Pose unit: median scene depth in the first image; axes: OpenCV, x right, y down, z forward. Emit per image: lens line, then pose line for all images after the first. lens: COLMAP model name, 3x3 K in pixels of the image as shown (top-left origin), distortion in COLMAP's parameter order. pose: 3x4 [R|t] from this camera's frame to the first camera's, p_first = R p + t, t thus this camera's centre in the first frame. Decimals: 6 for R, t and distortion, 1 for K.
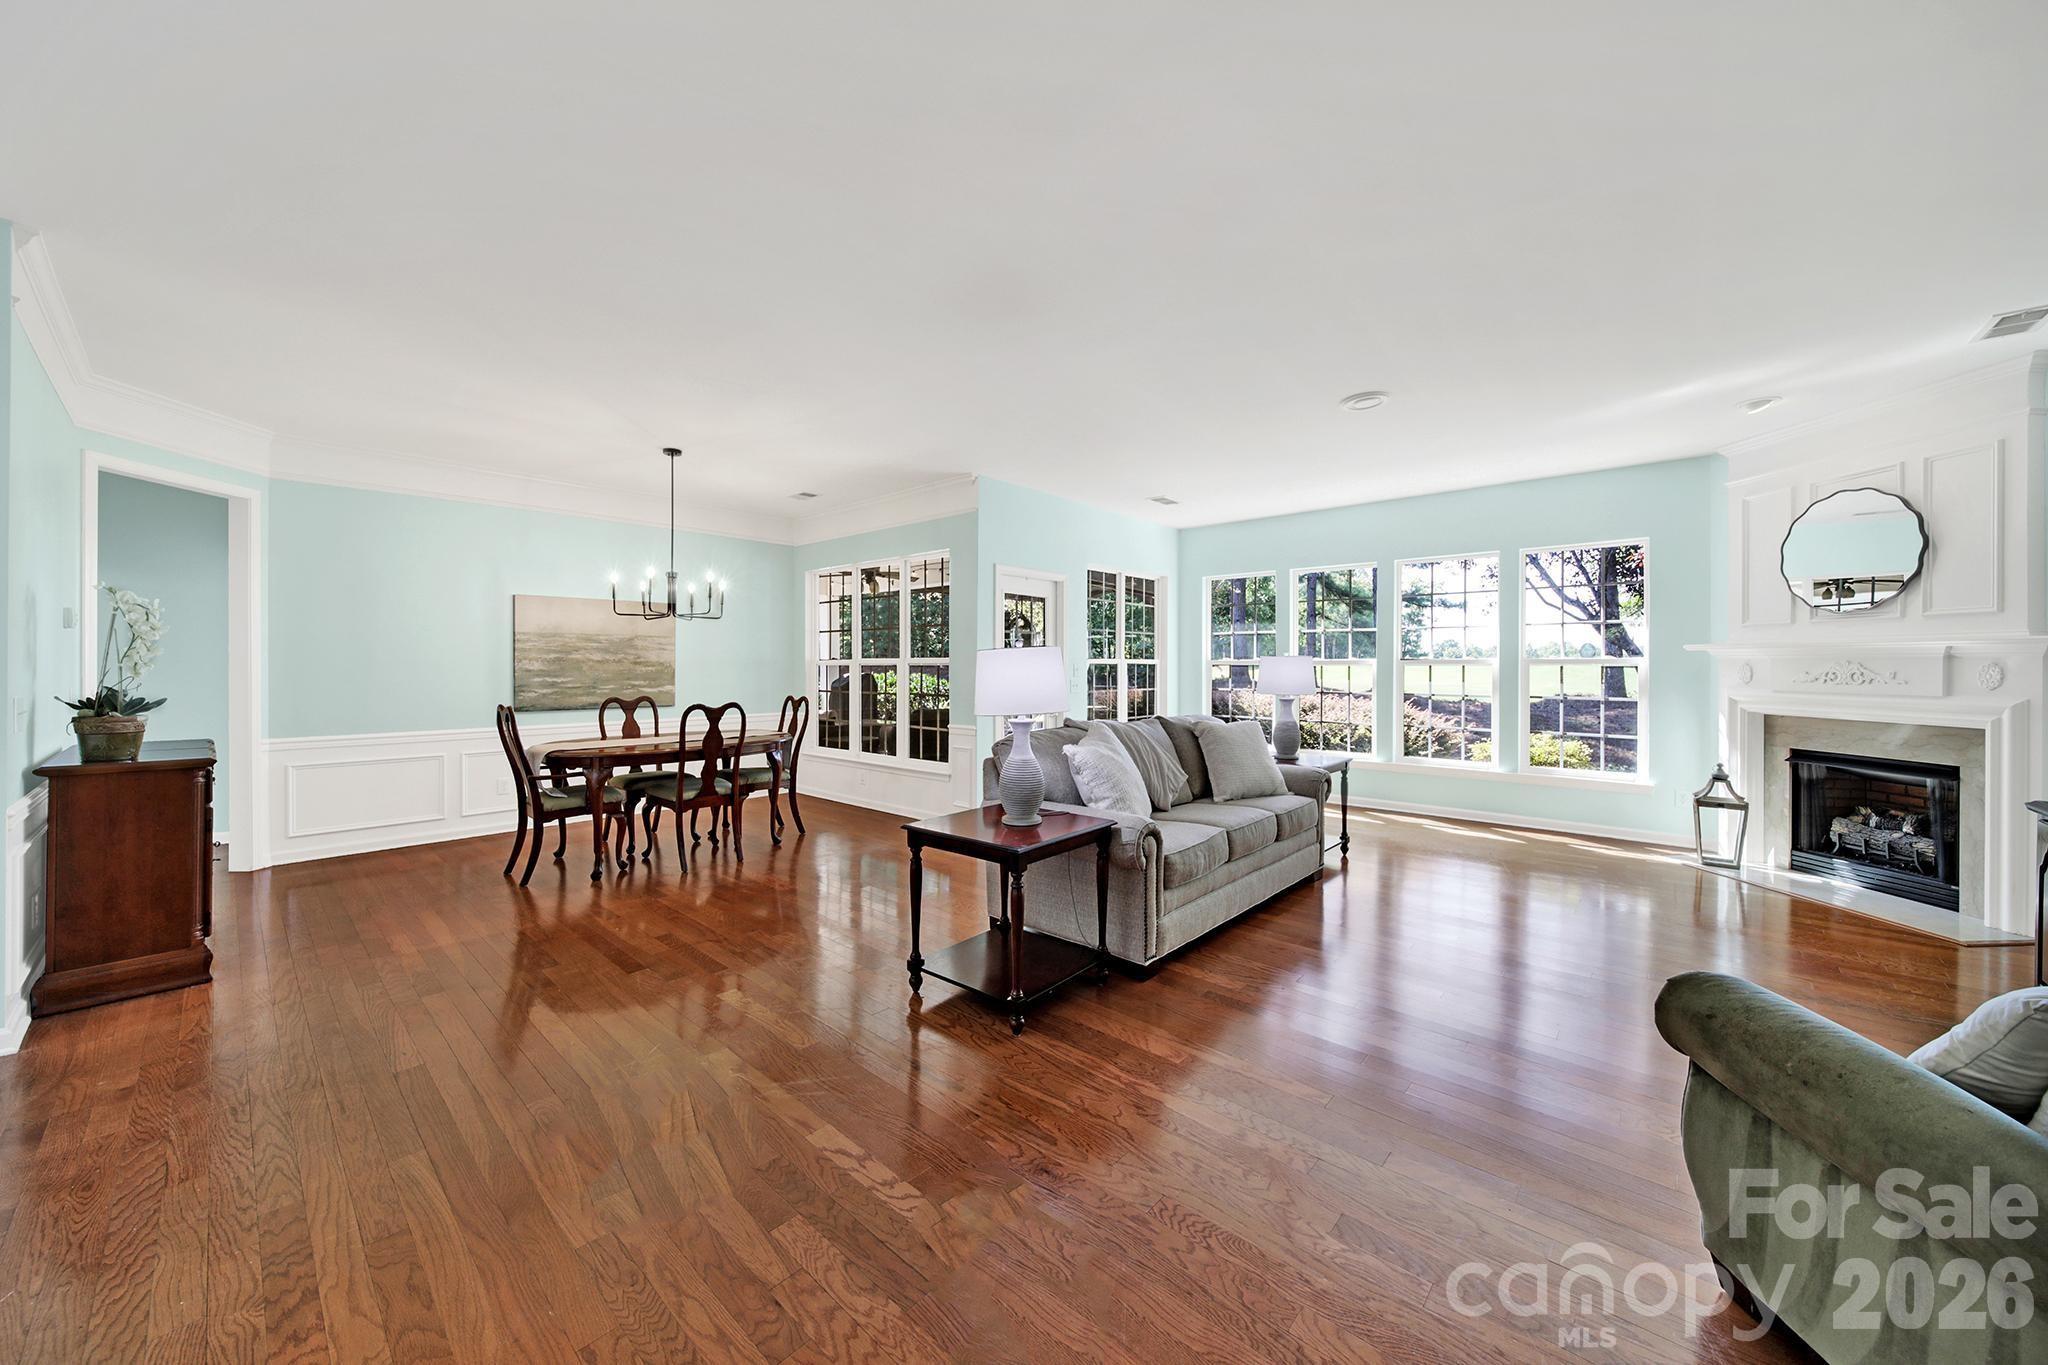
lens RADIAL K [[736.8, 0, 1021.2], [0, 736.8, 676.0], [0, 0, 1]] dist [-0.009787, -0.000241]
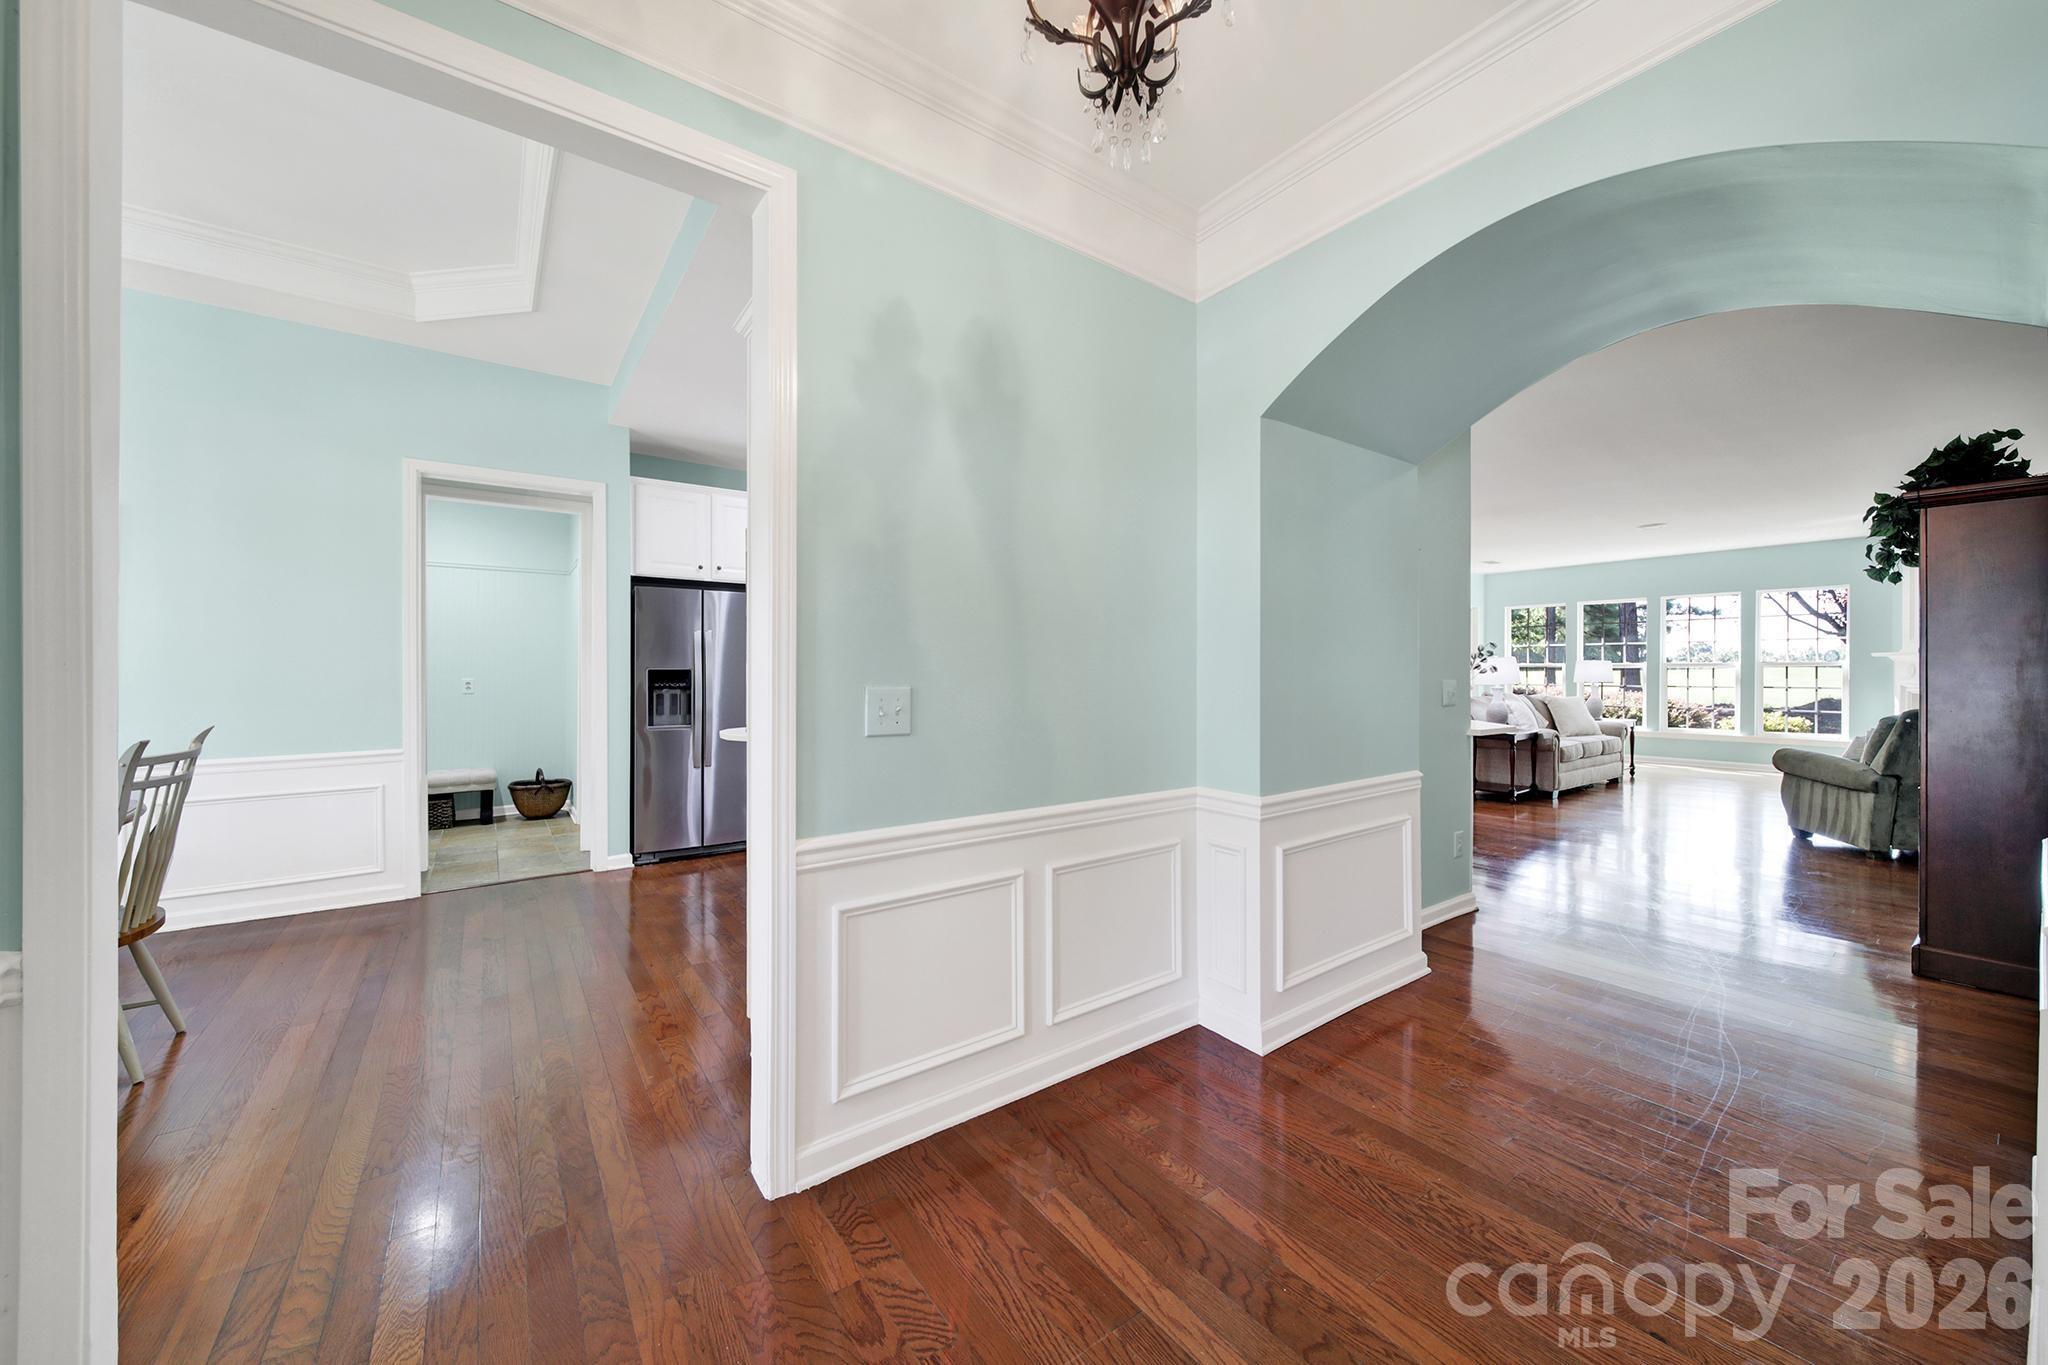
lens RADIAL K [[736.8, 0, 1018.9], [0, 736.8, 670.7], [0, 0, 1]] dist [-0.009787, -0.000241]
pose [[0.975757, 0.000578, -0.218858, -0.476010], [-0.004581, 0.999831, -0.017780, 0.025554], [0.218810, 0.018352, 0.975595, -0.802605]]
